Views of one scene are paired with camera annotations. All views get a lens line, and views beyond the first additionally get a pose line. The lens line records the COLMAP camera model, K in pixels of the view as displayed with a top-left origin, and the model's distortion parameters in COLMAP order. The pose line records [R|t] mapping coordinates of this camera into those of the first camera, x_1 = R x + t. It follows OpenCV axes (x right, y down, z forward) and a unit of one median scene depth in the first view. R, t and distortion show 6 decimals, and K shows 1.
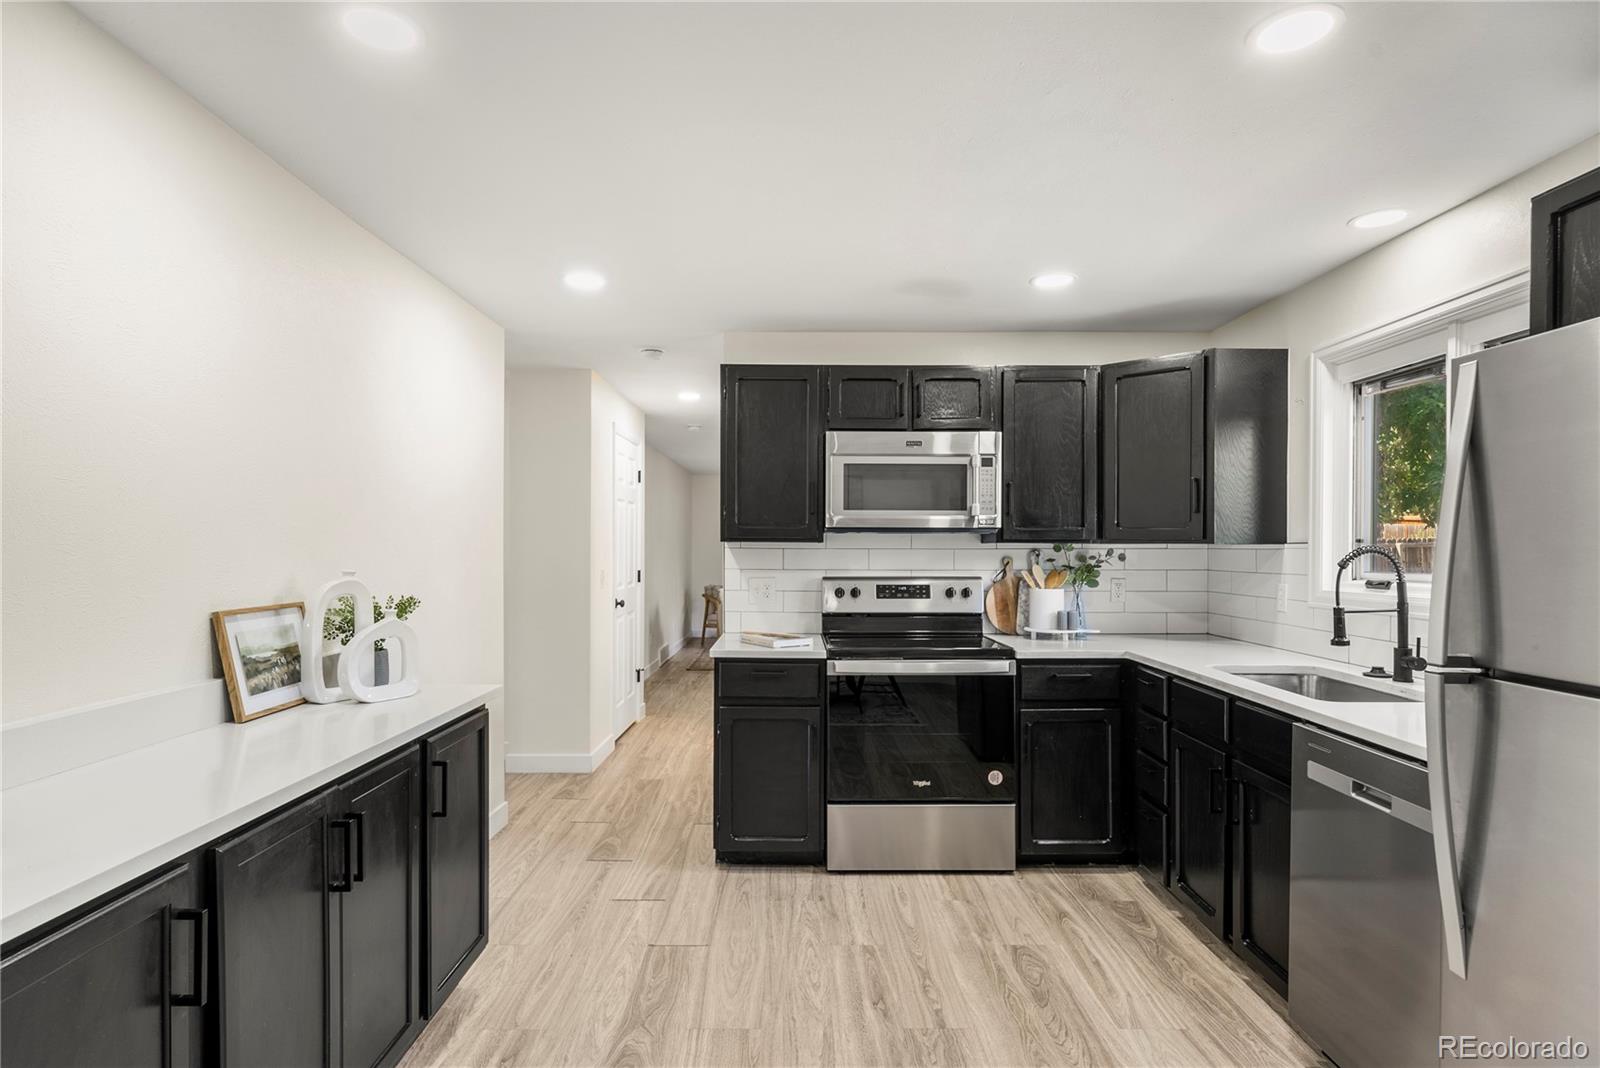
lens RADIAL K [[836.8, 0, 792.5], [0, 836.8, 549.3], [0, 0, 1]] dist [0.000873, 0.000850]
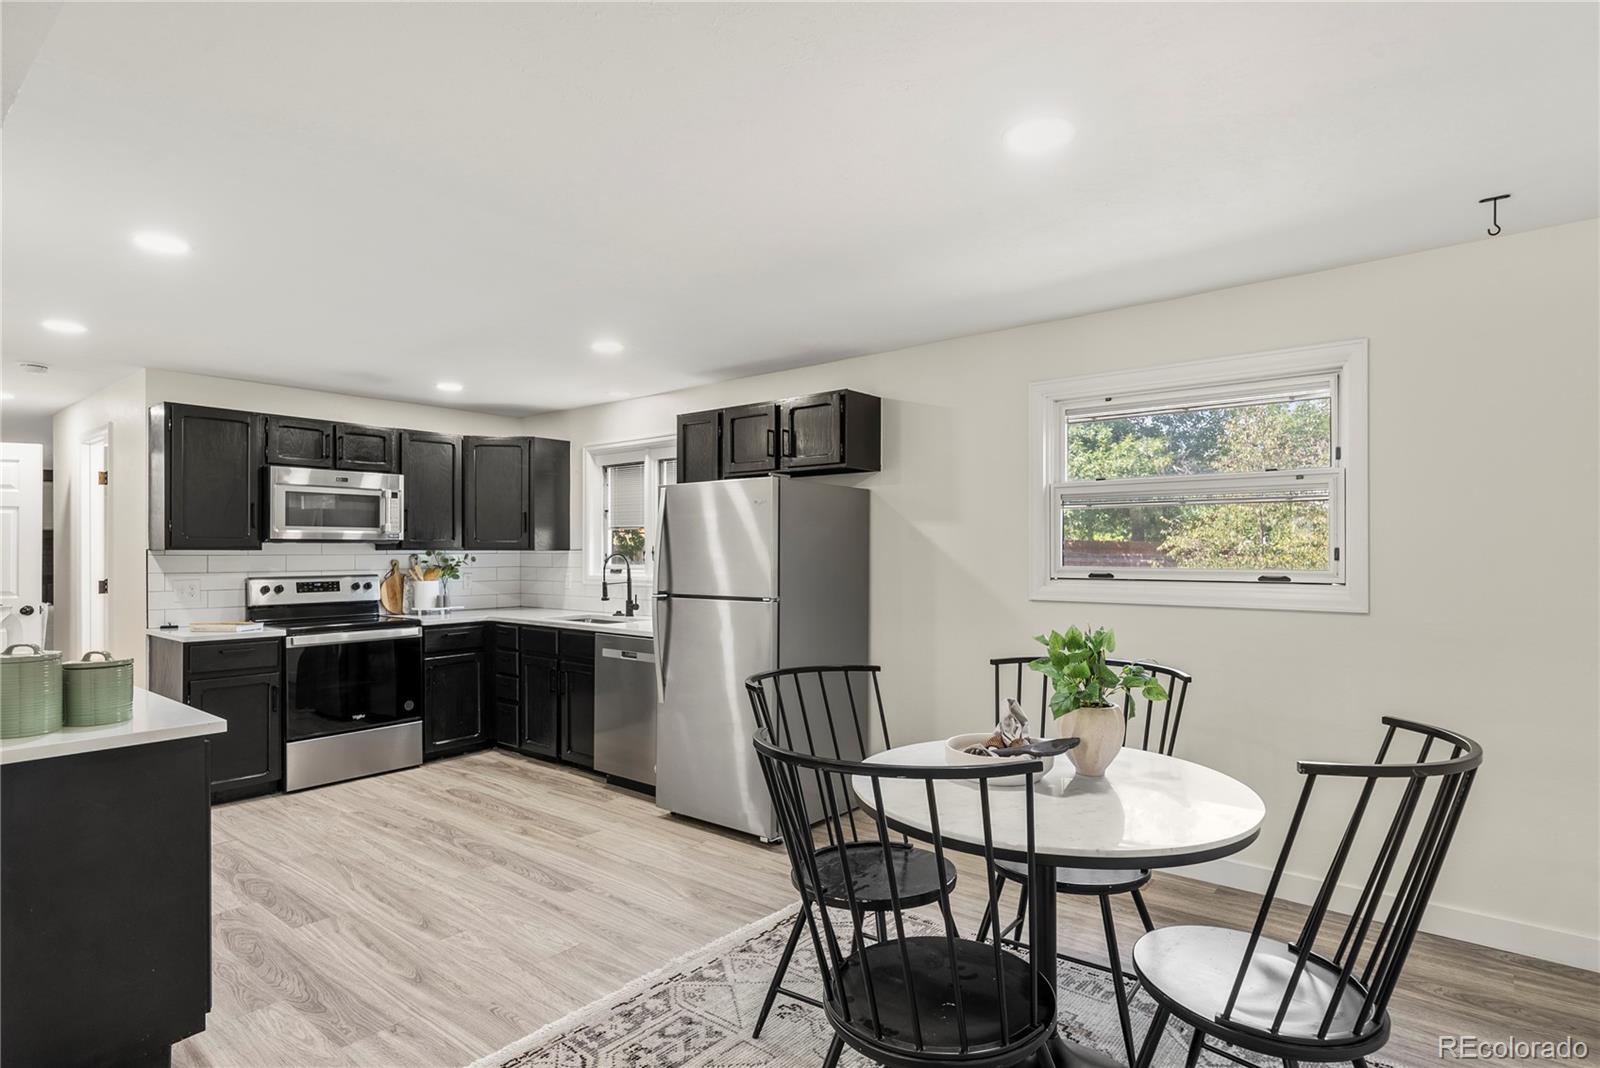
lens RADIAL K [[836.8, 0, 792.5], [0, 836.8, 549.3], [0, 0, 1]] dist [0.000873, 0.000850]
pose [[0.637234, -0.002035, 0.770667, -0.476782], [0.005703, 0.999982, -0.002075, -0.002571], [-0.770649, 0.005717, 0.637234, -0.495860]]
